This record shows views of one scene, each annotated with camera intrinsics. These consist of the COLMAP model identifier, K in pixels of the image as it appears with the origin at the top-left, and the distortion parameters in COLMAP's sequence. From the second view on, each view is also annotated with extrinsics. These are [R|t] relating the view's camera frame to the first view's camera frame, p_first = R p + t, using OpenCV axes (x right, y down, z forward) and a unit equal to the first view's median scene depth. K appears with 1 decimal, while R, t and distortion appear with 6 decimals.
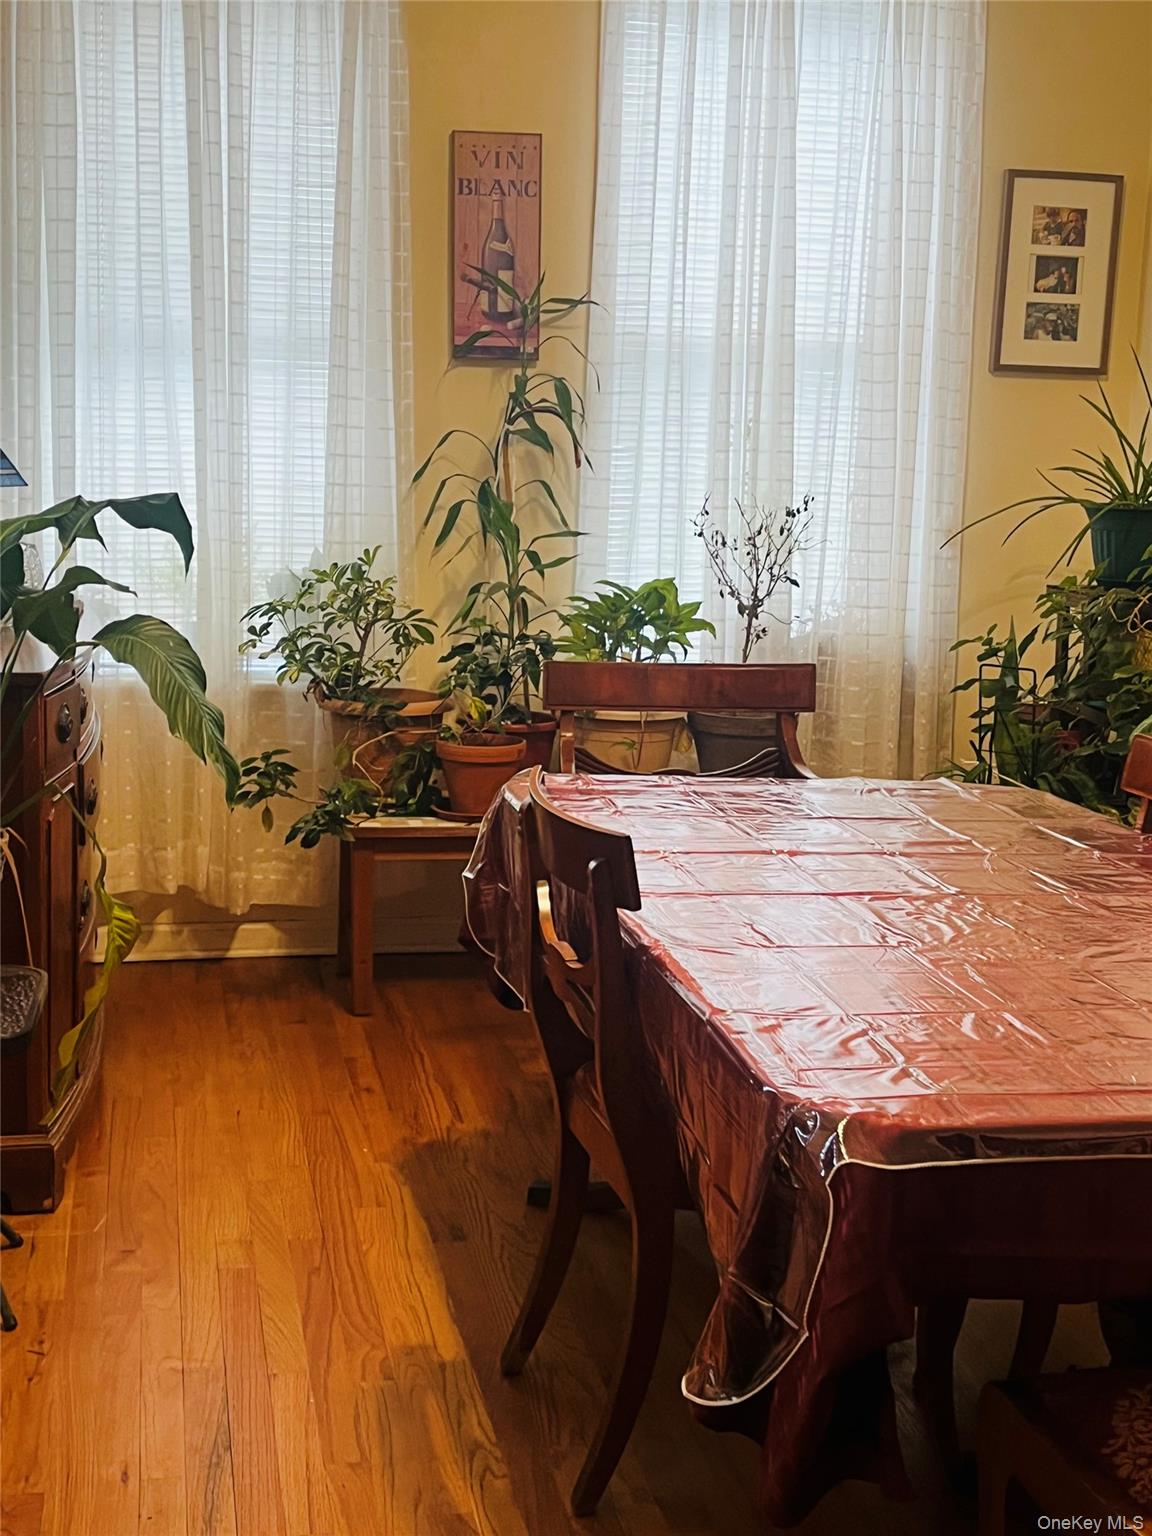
lens RADIAL K [[1980.9, 0, 578.1], [0, 1980.9, 735.8], [0, 0, 1]] dist [0.032788, -0.004468]
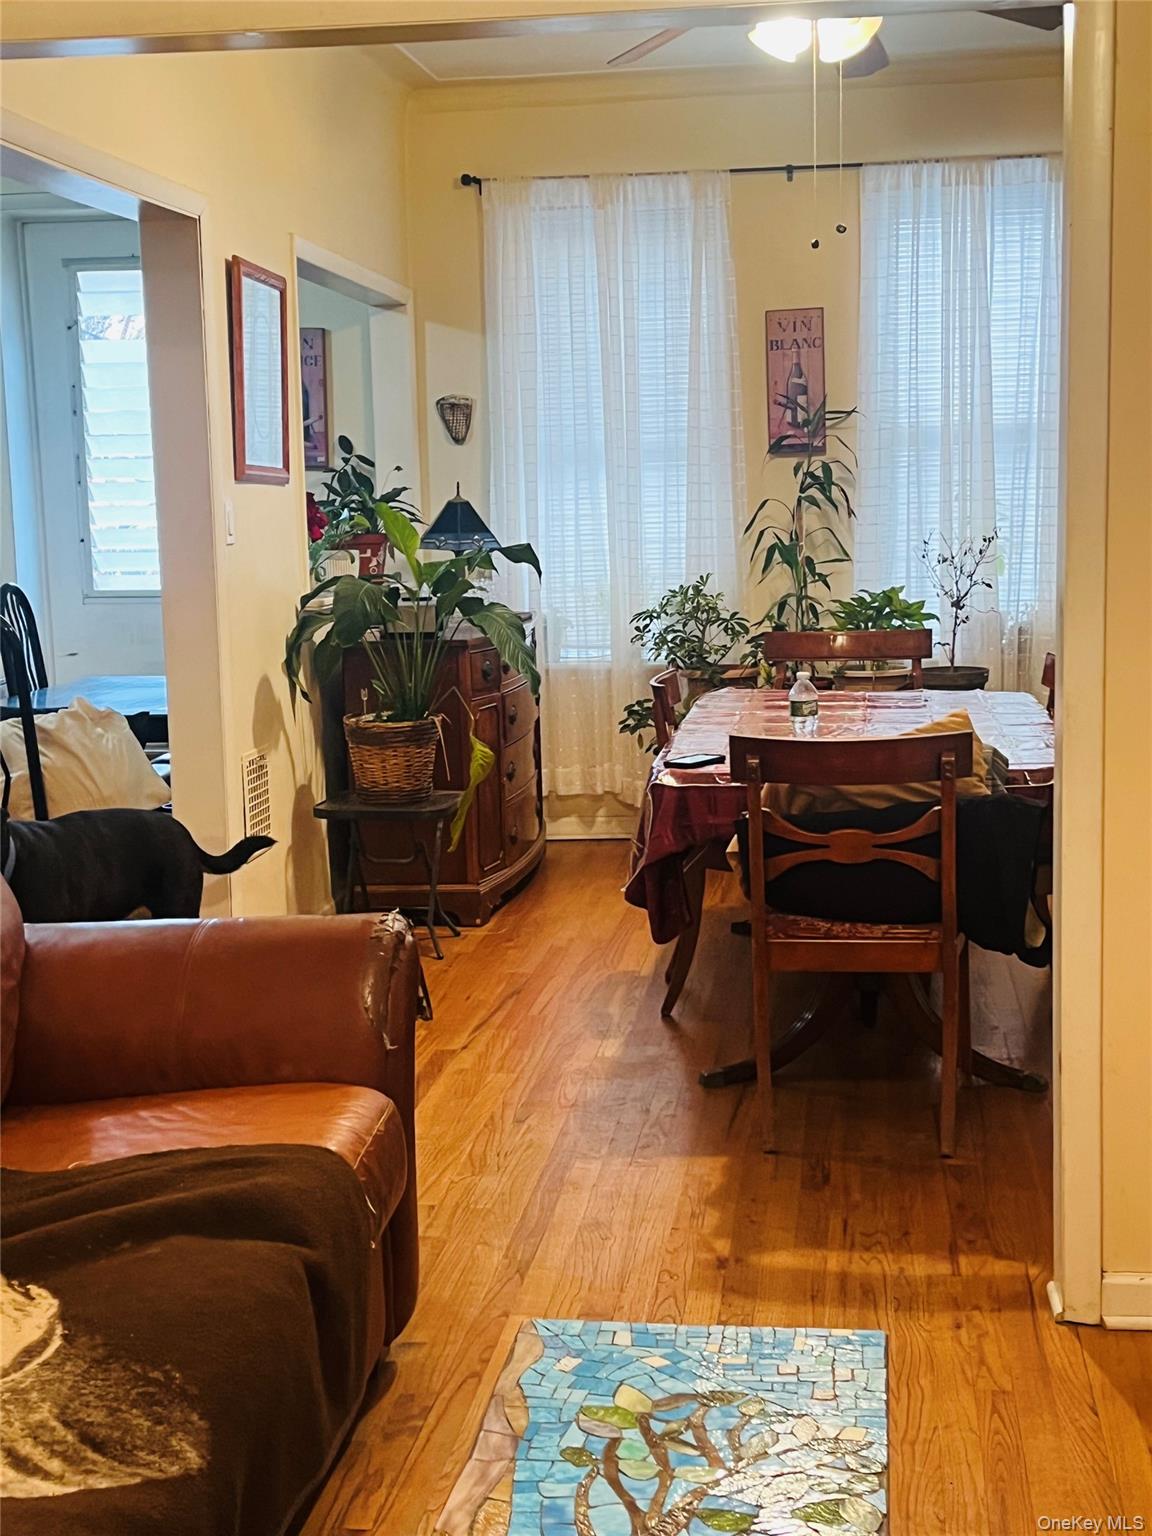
lens RADIAL K [[1980.9, 0, 578.1], [0, 1980.9, 735.8], [0, 0, 1]] dist [0.032788, -0.004468]
pose [[0.926383, -0.017891, -0.376158, 0.385413], [0.000978, 0.998982, -0.045104, 0.103810], [0.376582, 0.041415, 0.925457, -0.502418]]
